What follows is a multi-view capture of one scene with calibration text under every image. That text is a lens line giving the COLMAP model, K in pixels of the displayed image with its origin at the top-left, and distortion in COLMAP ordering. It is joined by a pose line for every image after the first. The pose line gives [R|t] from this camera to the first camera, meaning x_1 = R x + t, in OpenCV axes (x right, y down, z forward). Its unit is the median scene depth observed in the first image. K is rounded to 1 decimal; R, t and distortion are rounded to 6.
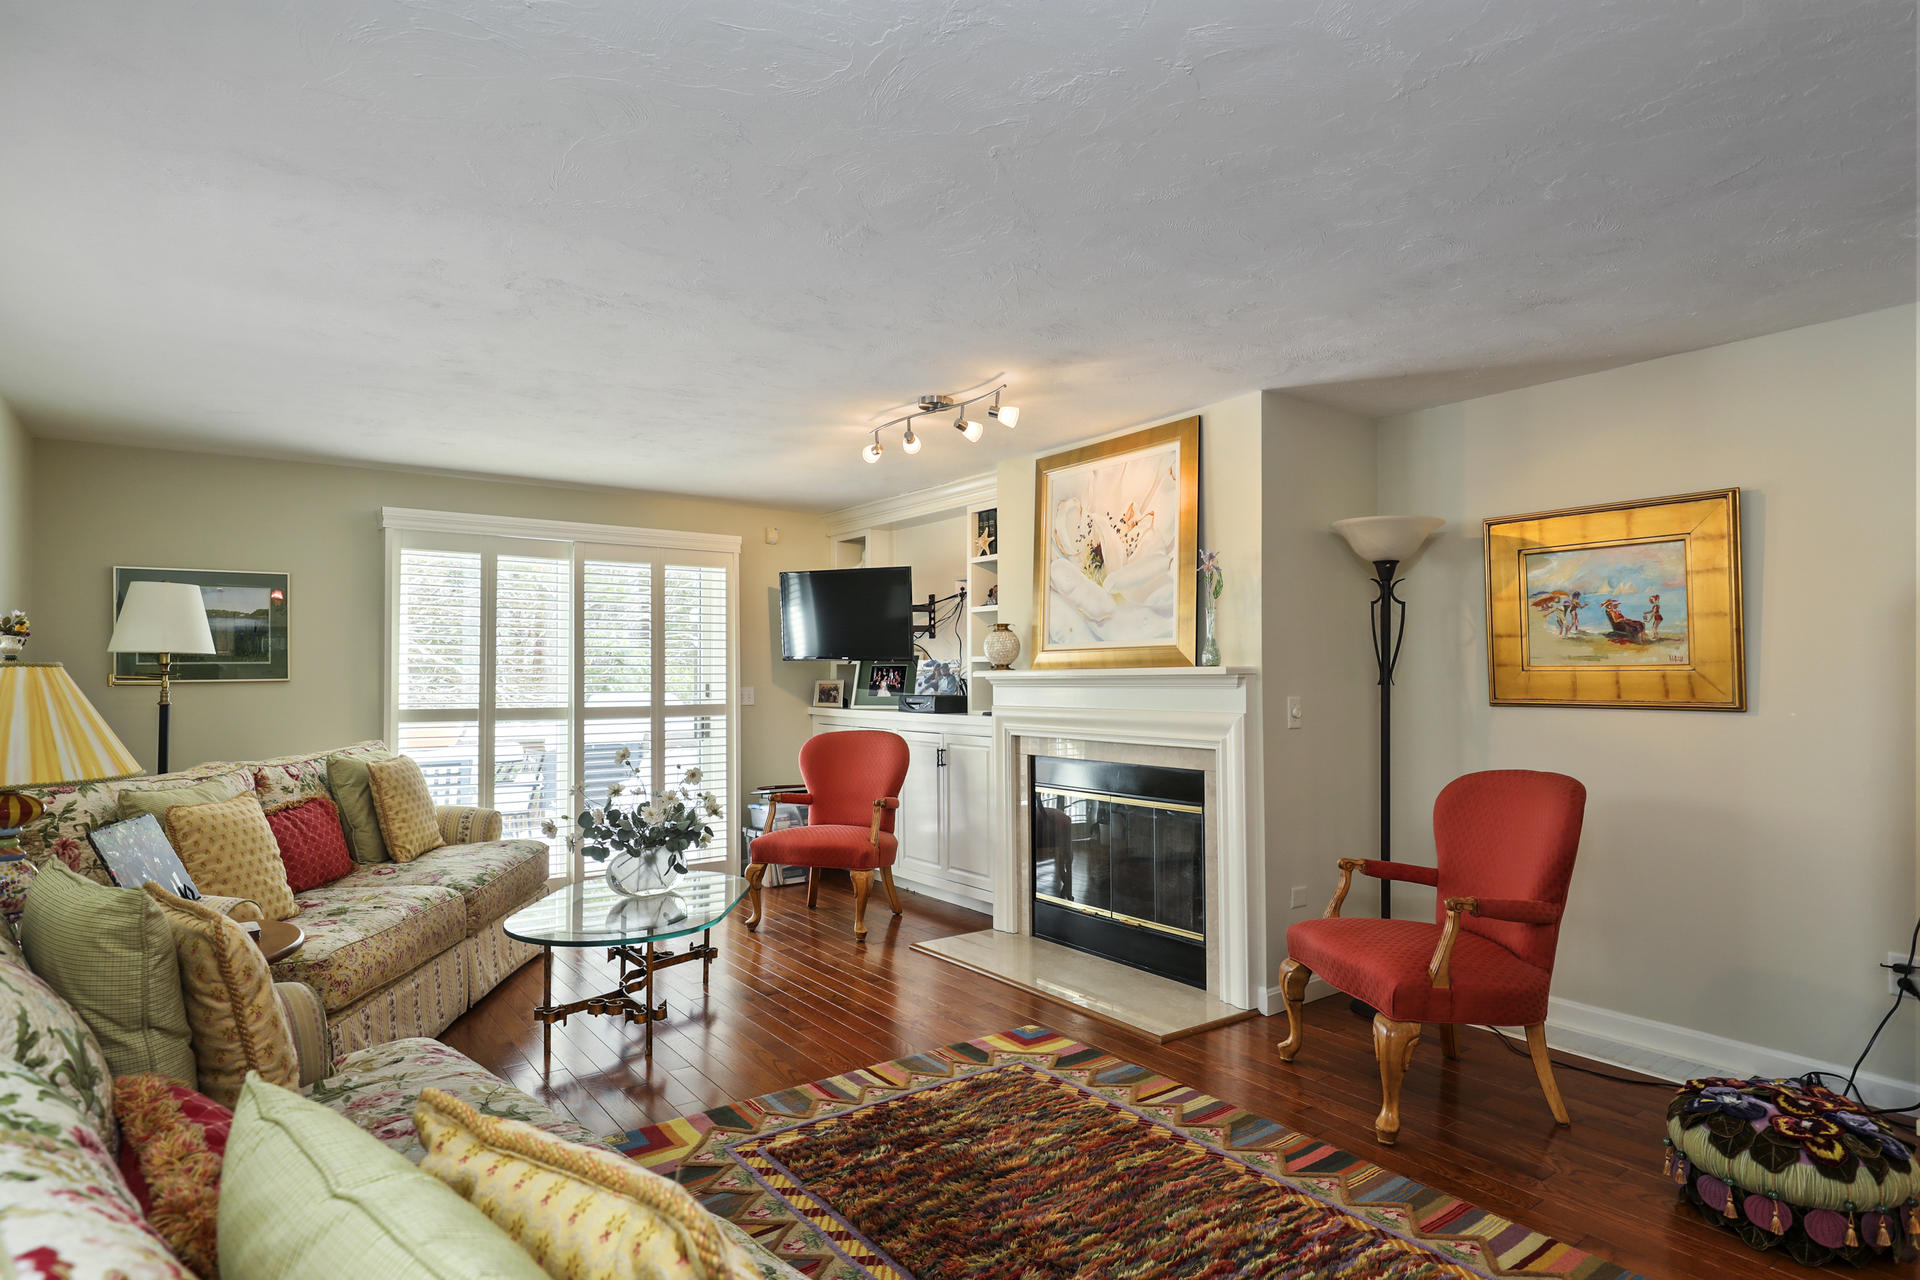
lens RADIAL K [[1029.8, 0, 932.0], [0, 1029.8, 659.2], [0, 0, 1]] dist [-0.004545, -0.005253]
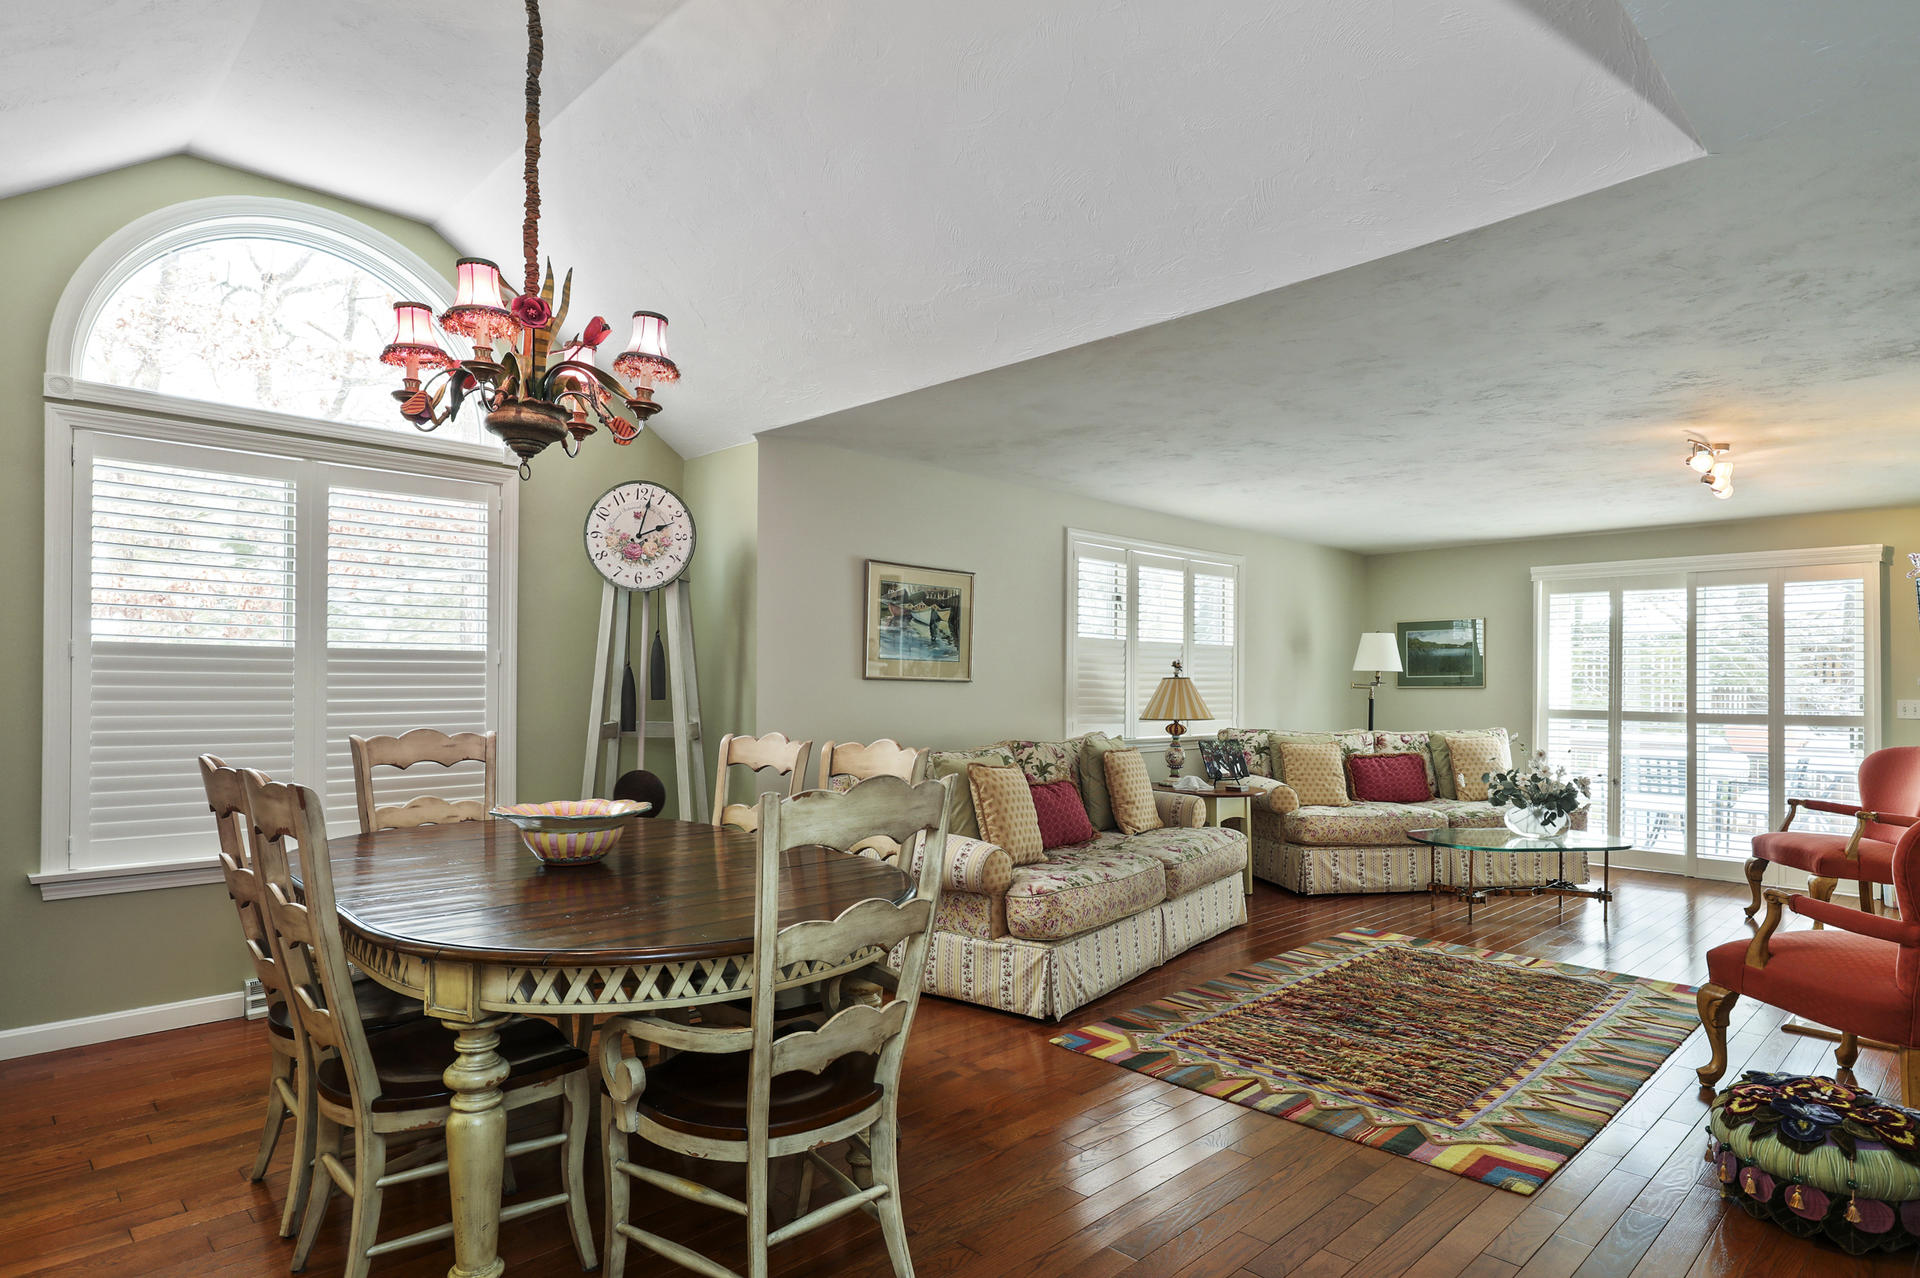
lens RADIAL K [[1029.8, 0, 939.0], [0, 1029.8, 675.7], [0, 0, 1]] dist [-0.004545, -0.005253]
pose [[0.123821, -0.003896, -0.992297, 1.048120], [0.007555, 0.999967, -0.002983, 0.001263], [0.992276, -0.007127, 0.123847, -0.003170]]
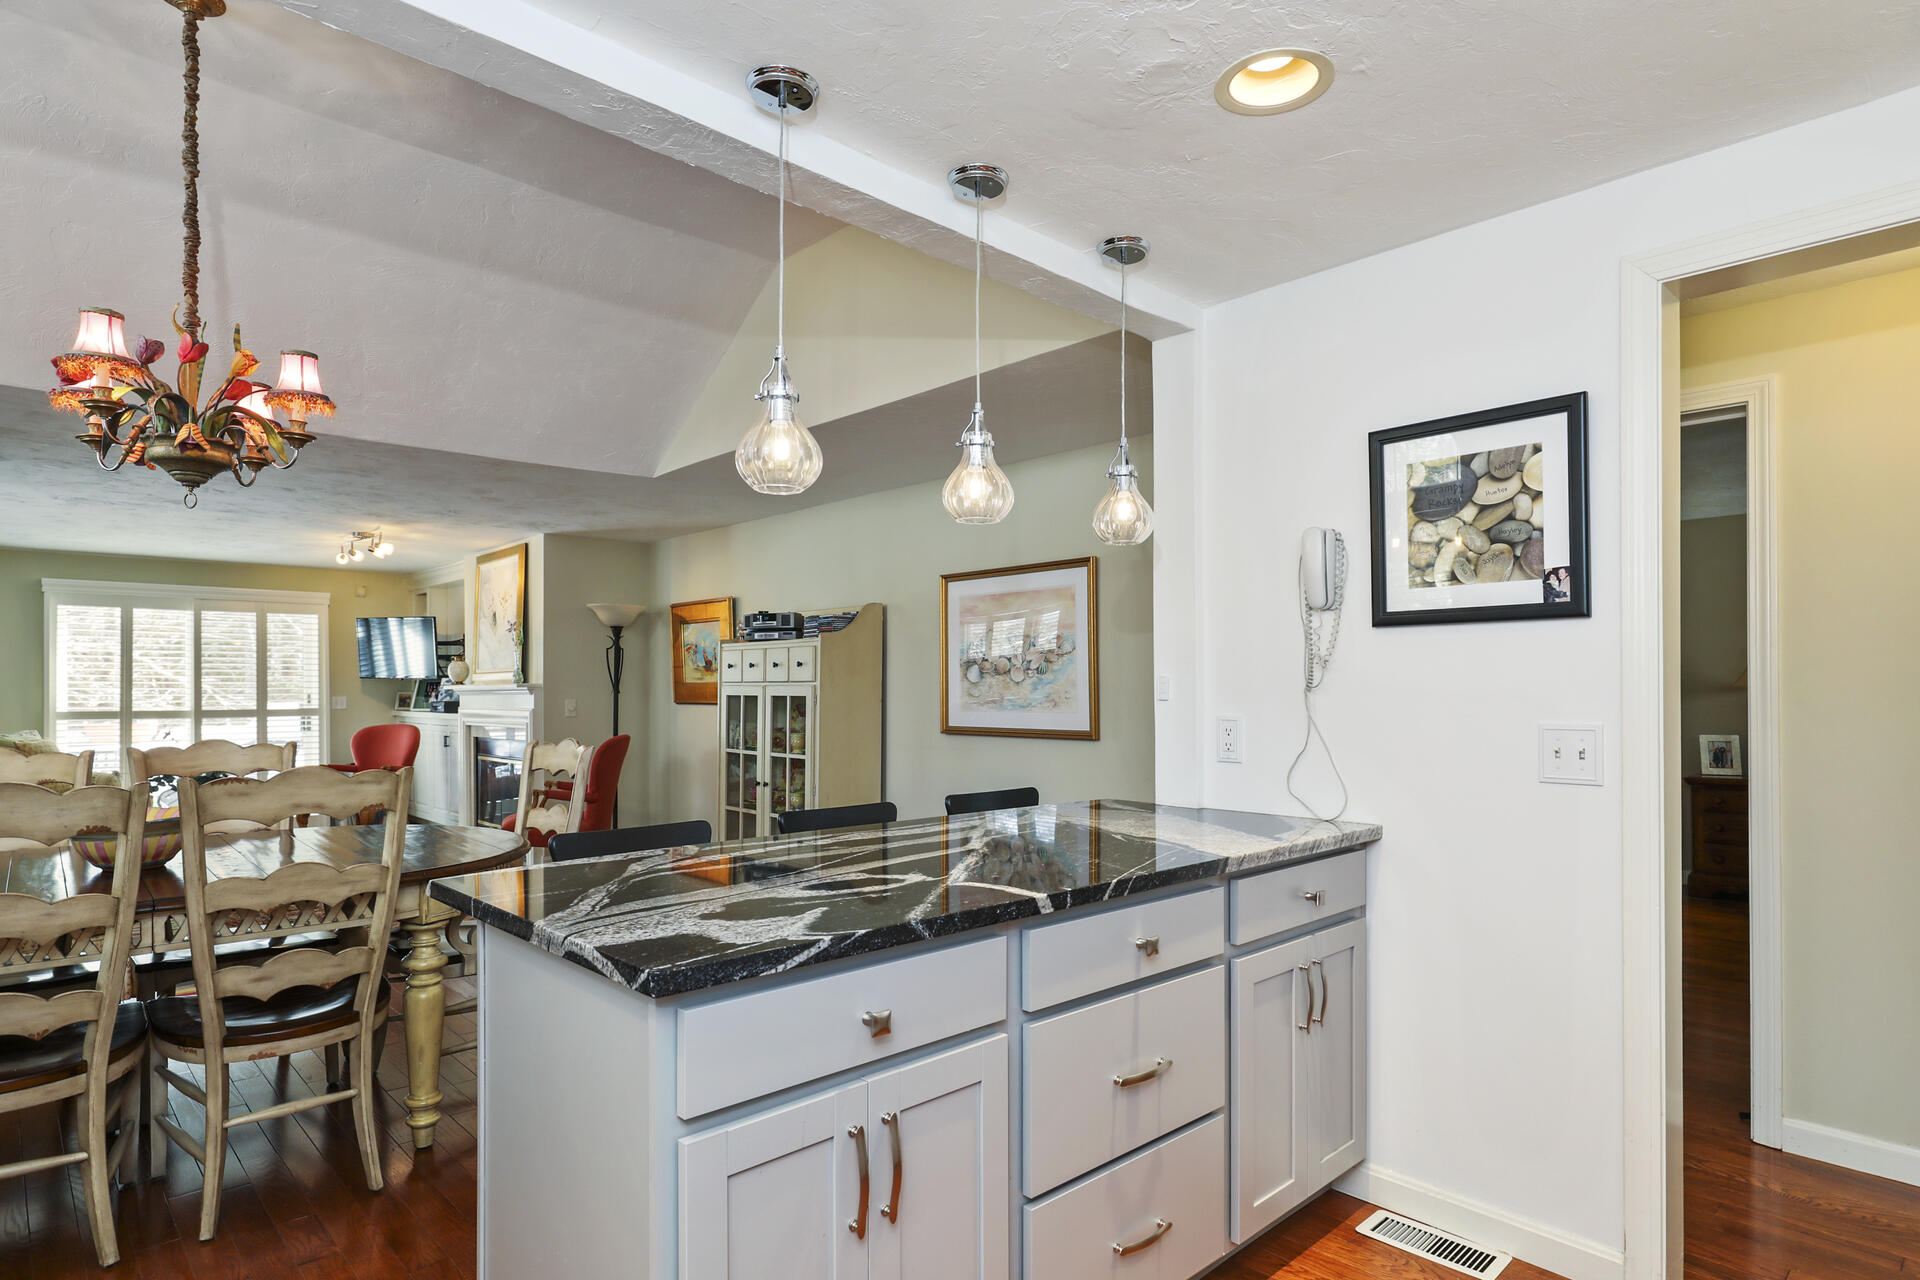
lens RADIAL K [[1029.8, 0, 962.0], [0, 1029.8, 681.4], [0, 0, 1]] dist [-0.004545, -0.005253]
pose [[0.988584, -0.001418, 0.150661, 0.763548], [-0.000106, 0.999949, 0.010106, -0.014525], [-0.150668, -0.010007, 0.988534, -0.914785]]
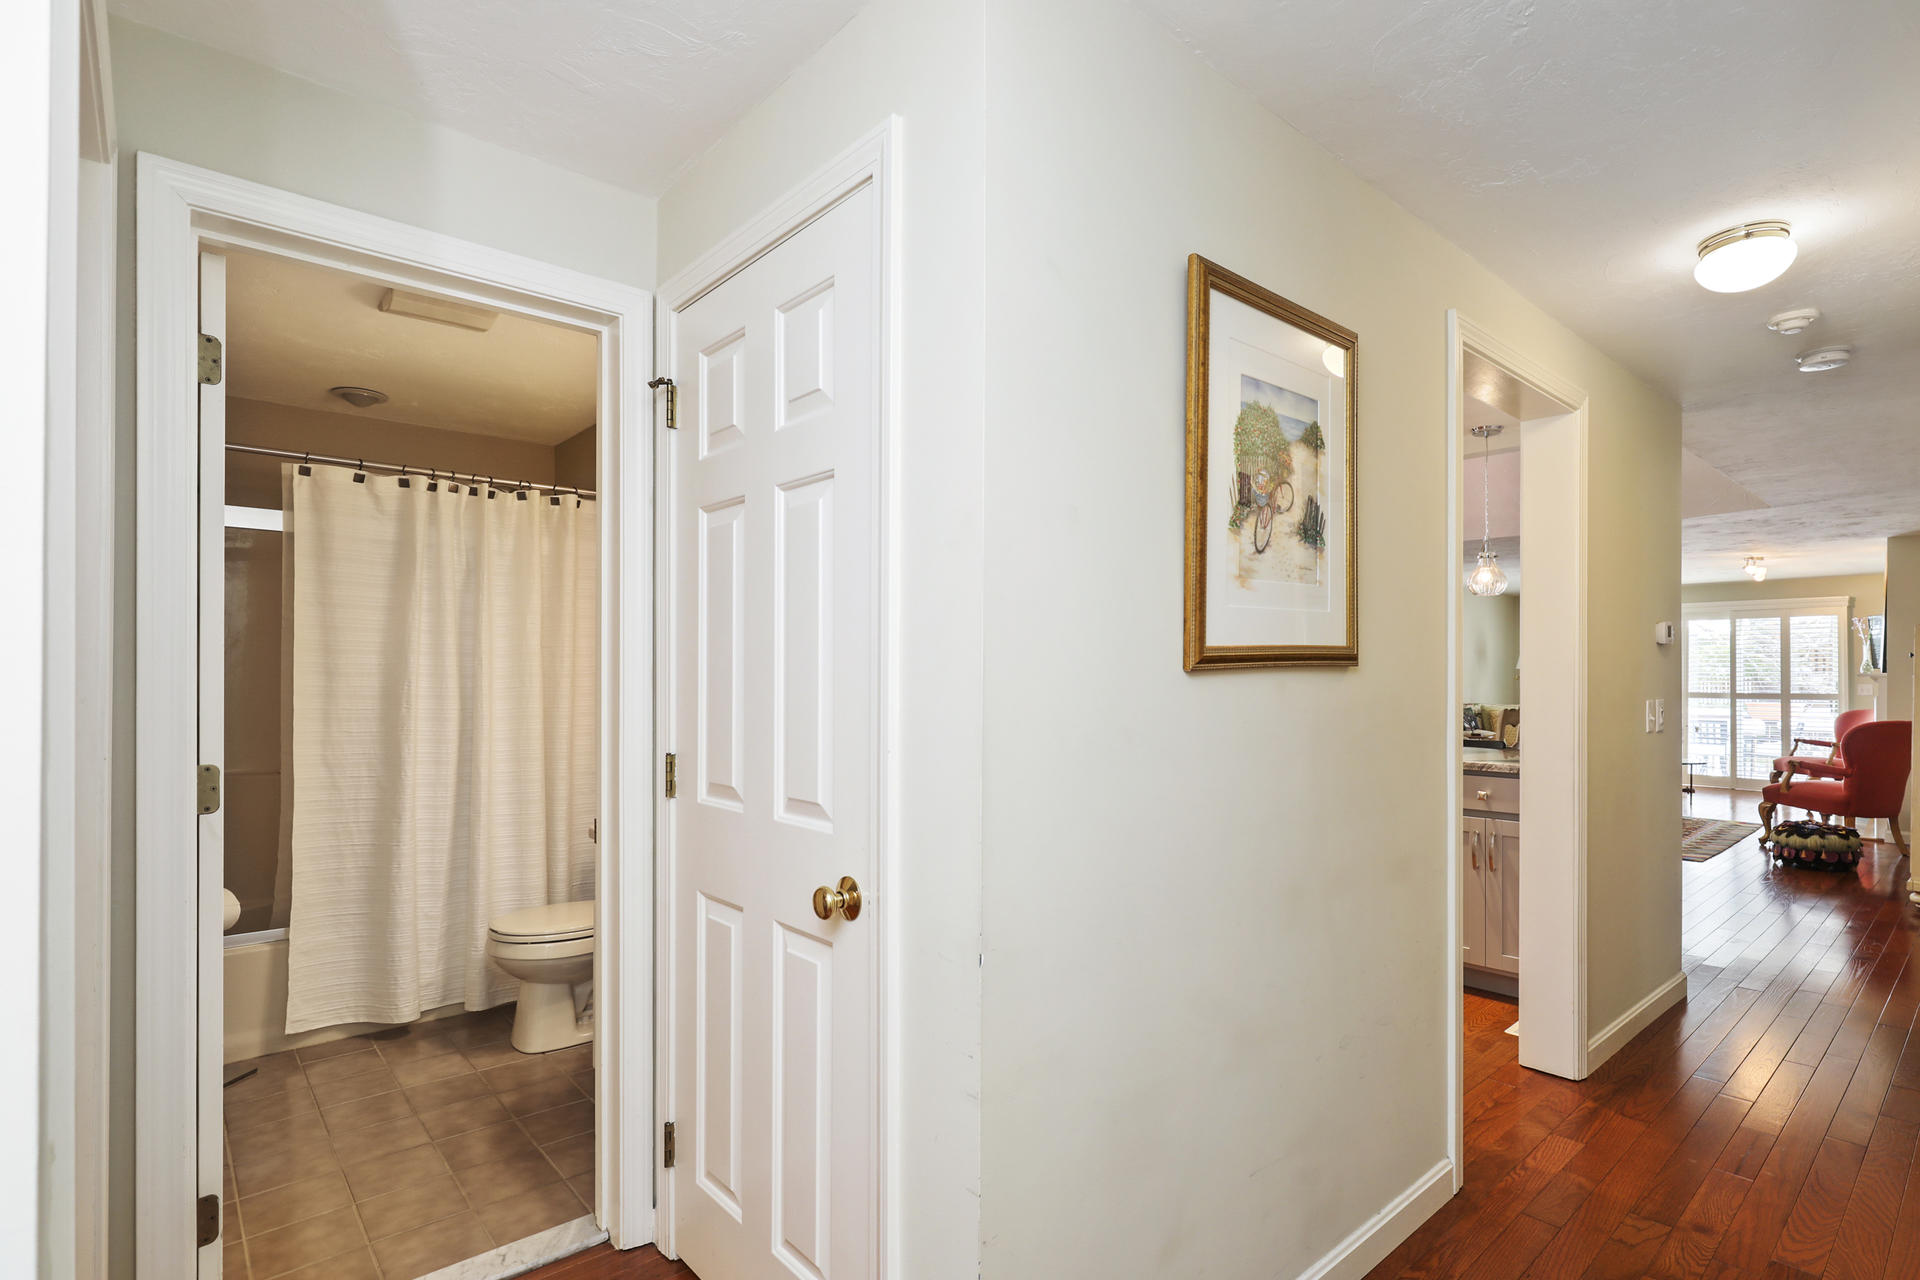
lens RADIAL K [[948.8, 0, 967.7], [0, 948.8, 672.5], [0, 0, 1]] dist [0.001367, 0.000123]
pose [[0.106655, -0.002295, -0.994293, 1.940839], [0.013061, 0.999914, -0.000907, -0.015461], [0.994210, -0.012890, 0.106676, -0.981002]]
